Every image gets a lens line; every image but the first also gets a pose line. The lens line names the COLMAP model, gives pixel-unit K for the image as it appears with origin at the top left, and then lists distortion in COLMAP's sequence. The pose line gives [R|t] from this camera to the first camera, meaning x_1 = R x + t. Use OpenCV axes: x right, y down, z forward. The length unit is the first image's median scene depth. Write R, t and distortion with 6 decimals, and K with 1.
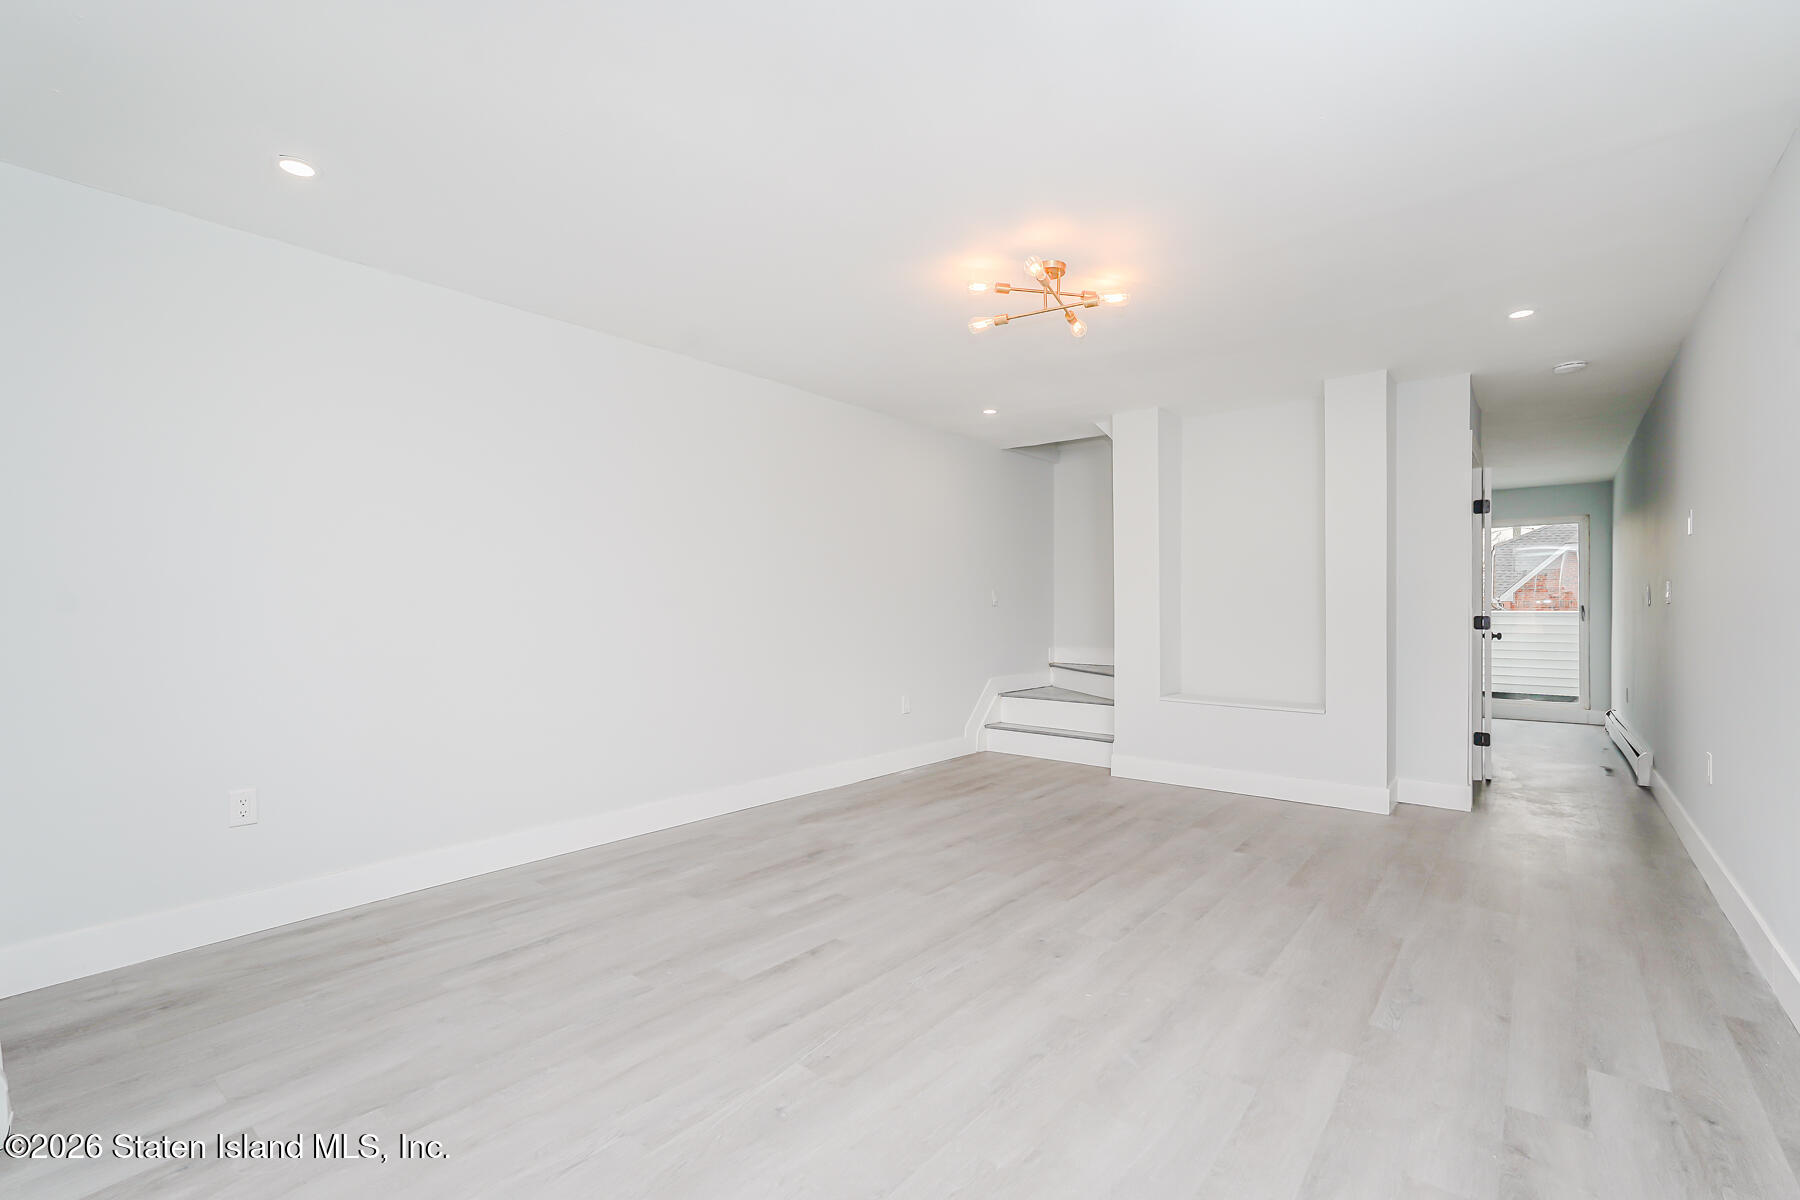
lens RADIAL K [[792.7, 0, 900.3], [0, 792.7, 600.2], [0, 0, 1]] dist [-0.012075, 0.006273]
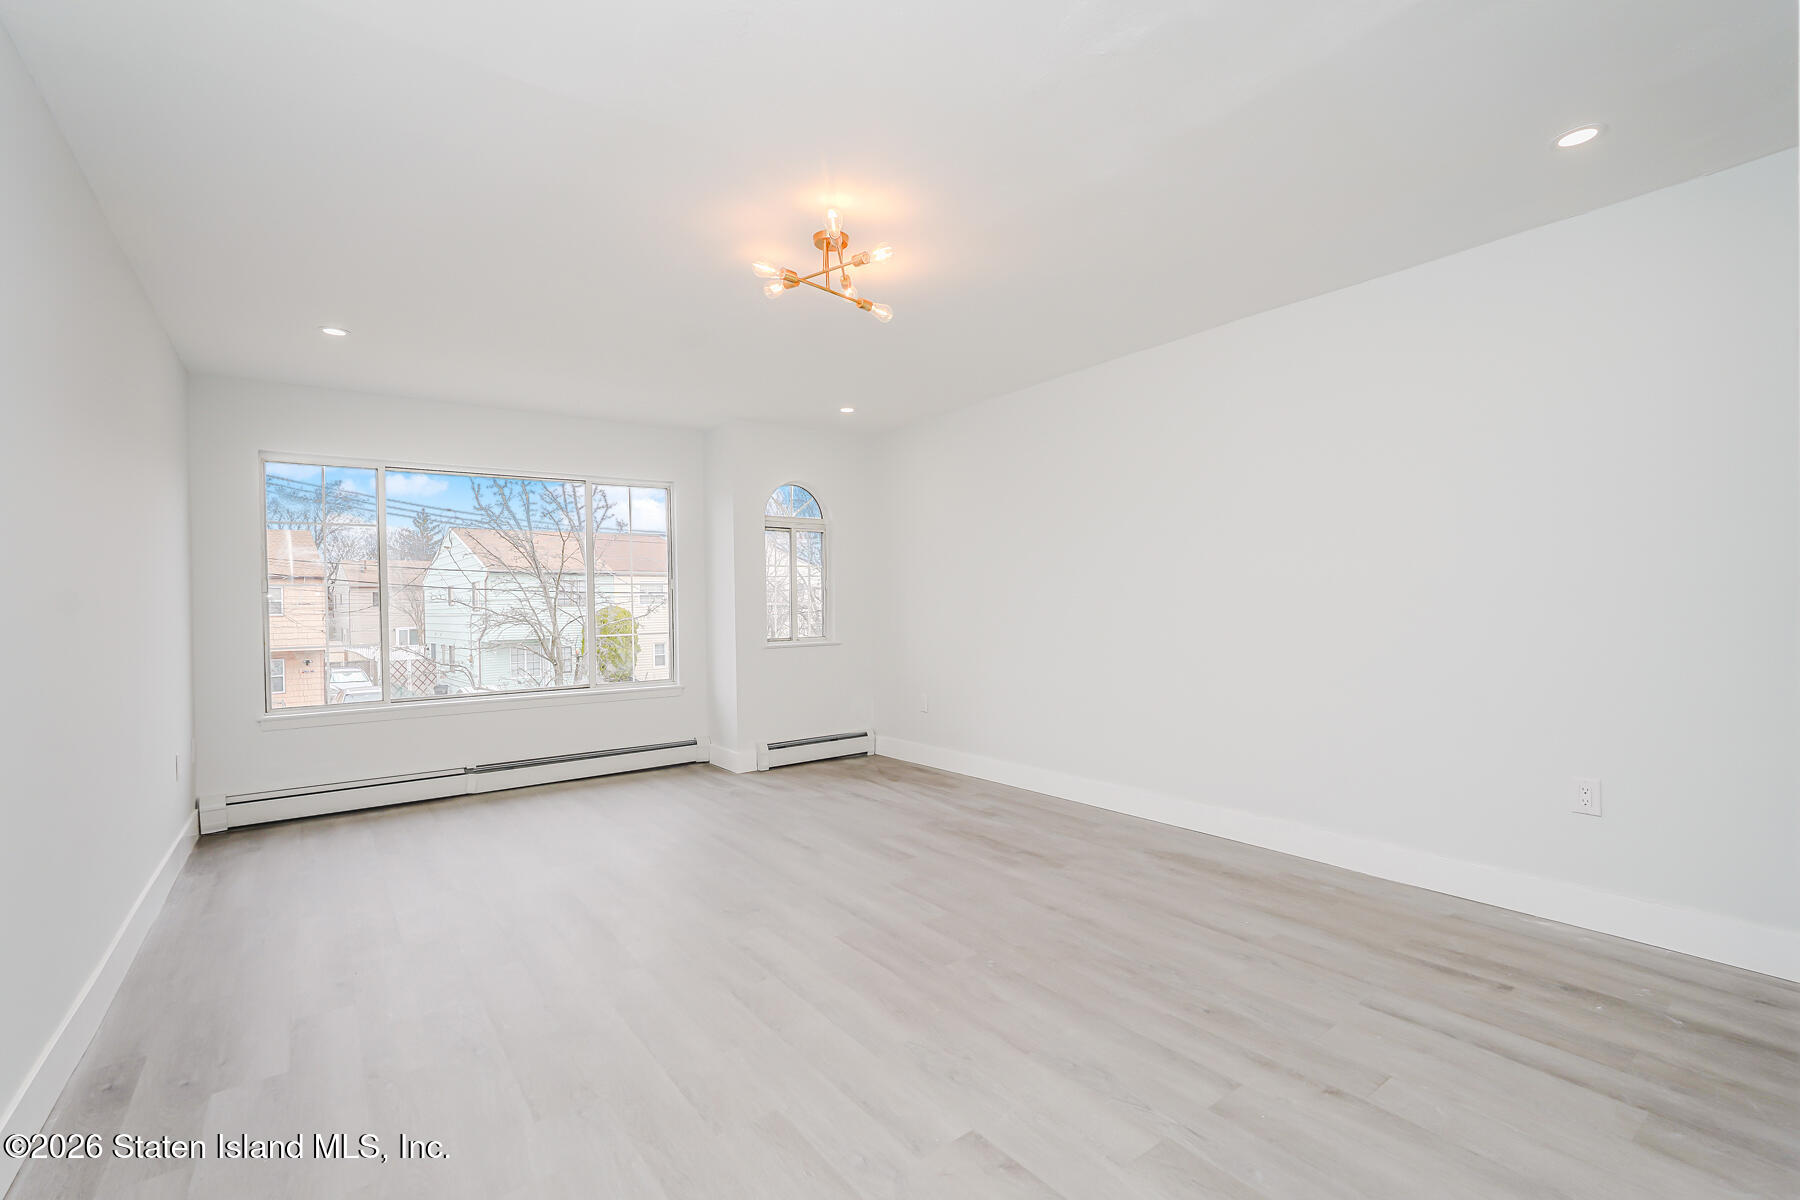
lens RADIAL K [[792.7, 0, 894.8], [0, 792.7, 601.2], [0, 0, 1]] dist [-0.012075, 0.006273]
pose [[-0.247466, -0.000307, -0.968896, 0.850350], [0.027556, 0.999593, -0.007355, 0.006188], [0.968505, -0.028519, -0.247357, 1.035791]]
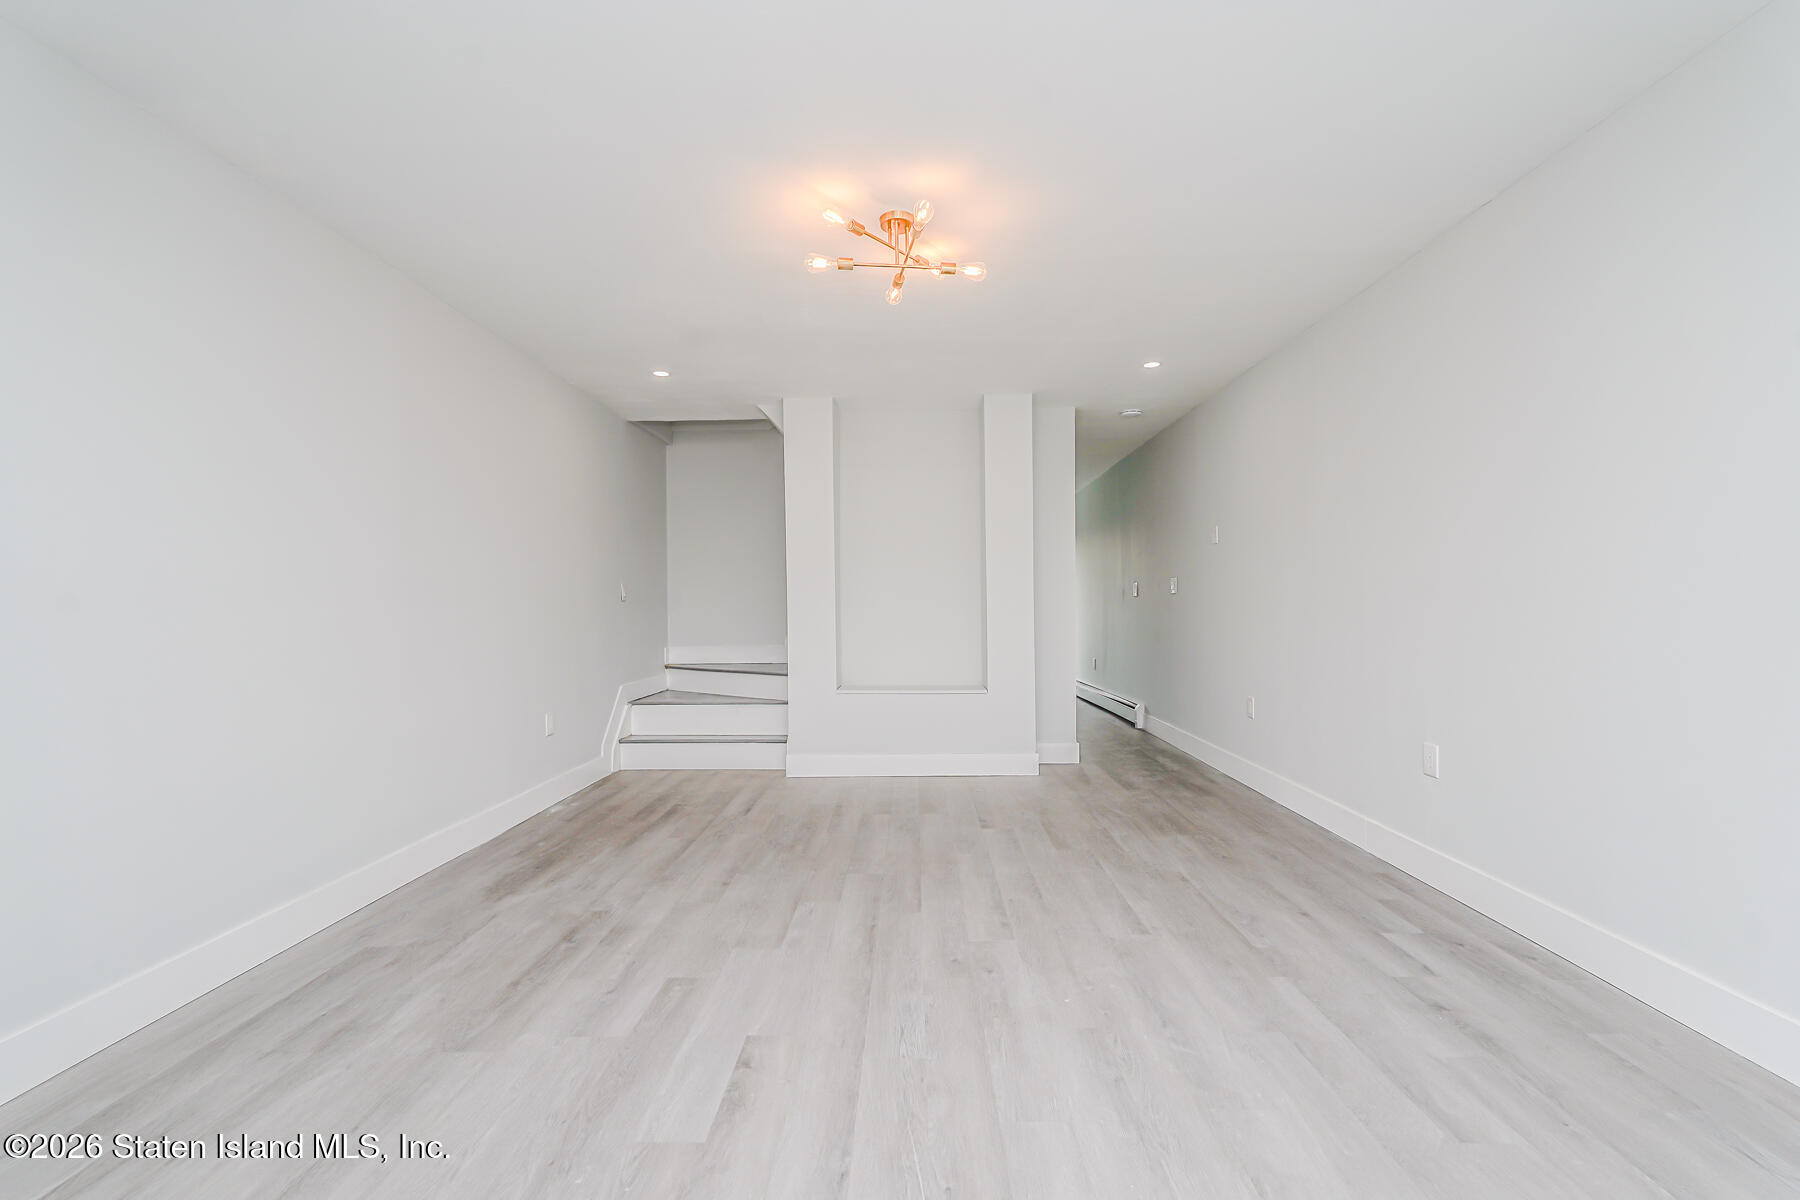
lens RADIAL K [[792.7, 0, 899.6], [0, 792.7, 603.4], [0, 0, 1]] dist [-0.012075, 0.006273]
pose [[0.786314, -0.006795, 0.617790, -0.300248], [0.005530, 0.999977, 0.003961, 0.012983], [-0.617803, 0.000302, 0.786333, 0.230038]]
